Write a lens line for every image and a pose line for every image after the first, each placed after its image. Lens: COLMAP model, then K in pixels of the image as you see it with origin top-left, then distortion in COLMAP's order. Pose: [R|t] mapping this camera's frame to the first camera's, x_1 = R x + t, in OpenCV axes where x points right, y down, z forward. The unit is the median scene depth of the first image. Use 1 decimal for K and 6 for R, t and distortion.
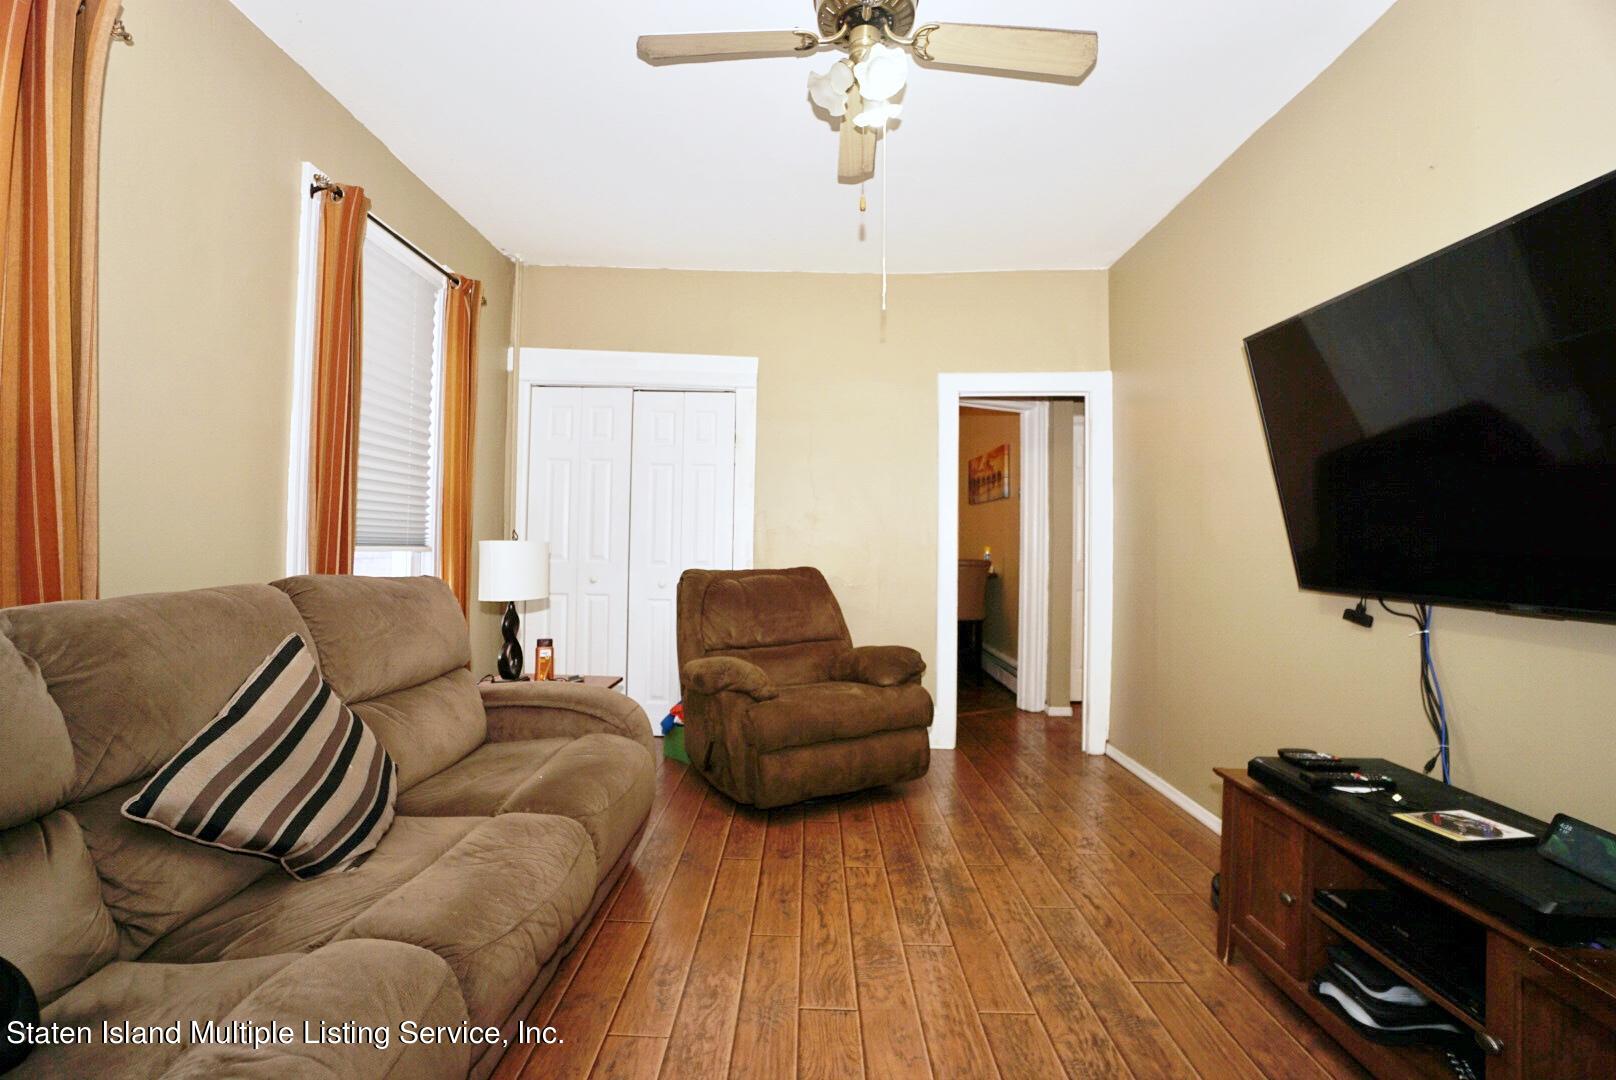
lens RADIAL K [[705.8, 0, 812.3], [0, 705.8, 539.4], [0, 0, 1]] dist [-0.004952, 0.002381]
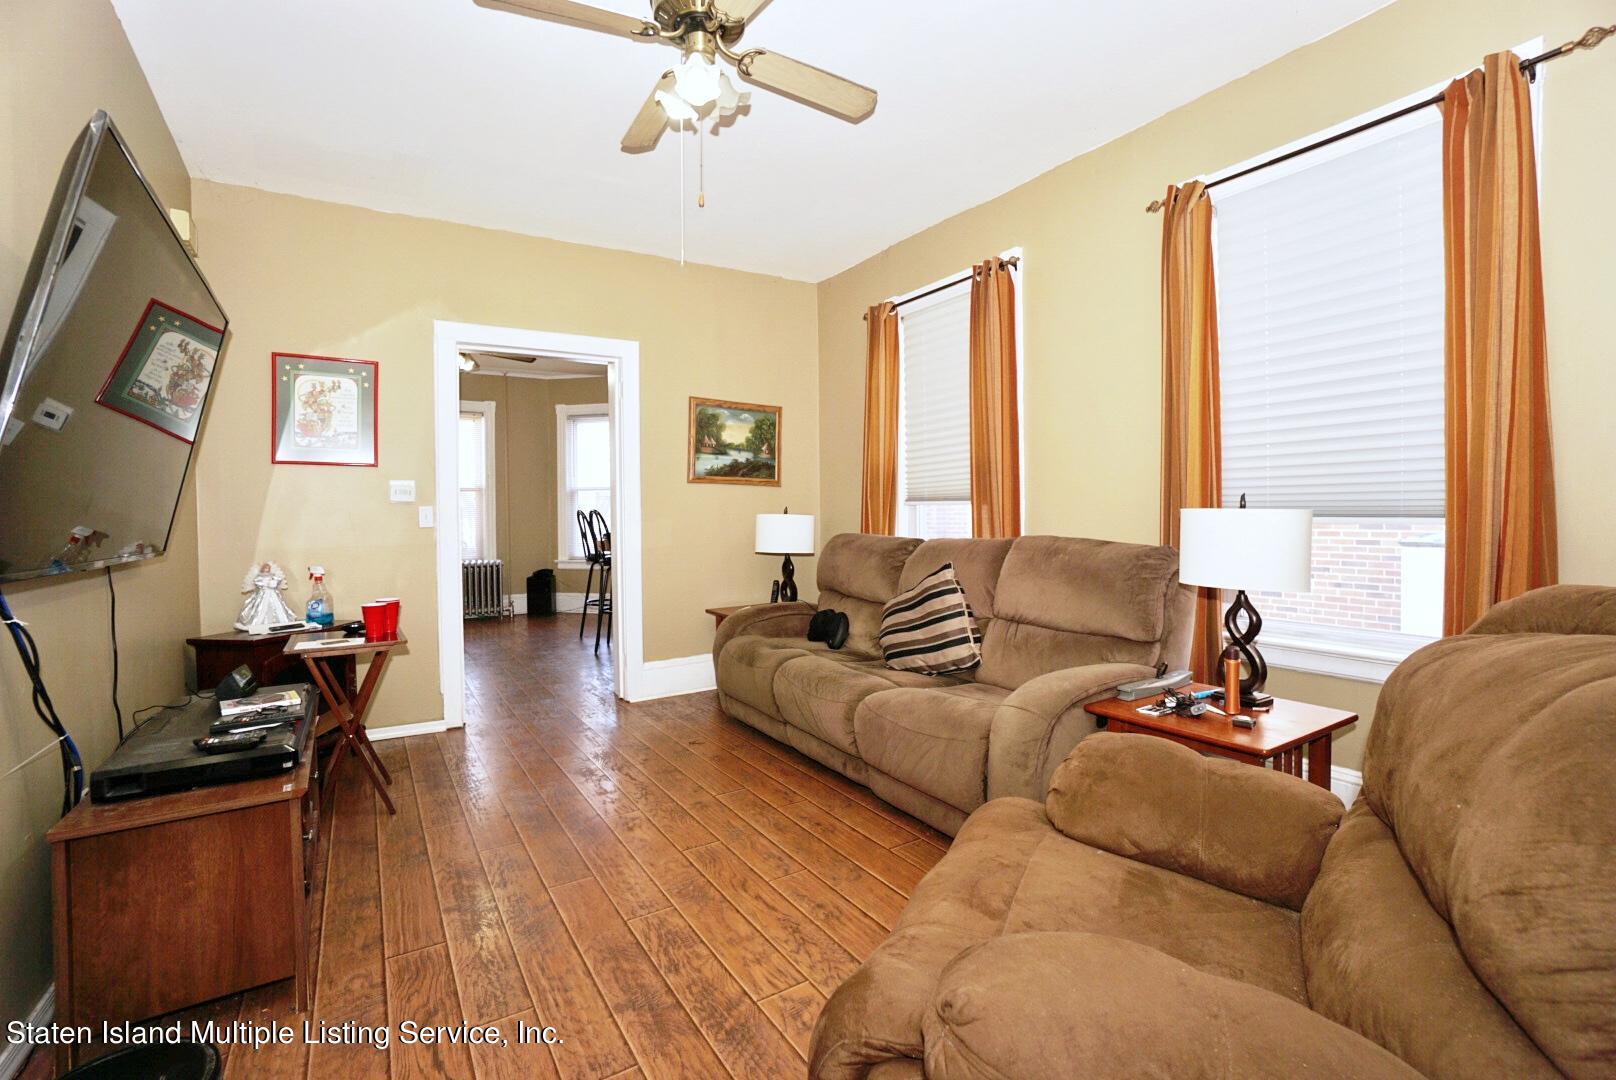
lens RADIAL K [[705.8, 0, 813.0], [0, 705.8, 530.0], [0, 0, 1]] dist [-0.004952, 0.002381]
pose [[-0.834618, 0.002115, -0.550825, 0.471835], [0.001561, 0.999998, 0.001474, 0.025746], [0.550827, 0.000371, -0.834619, 1.772877]]
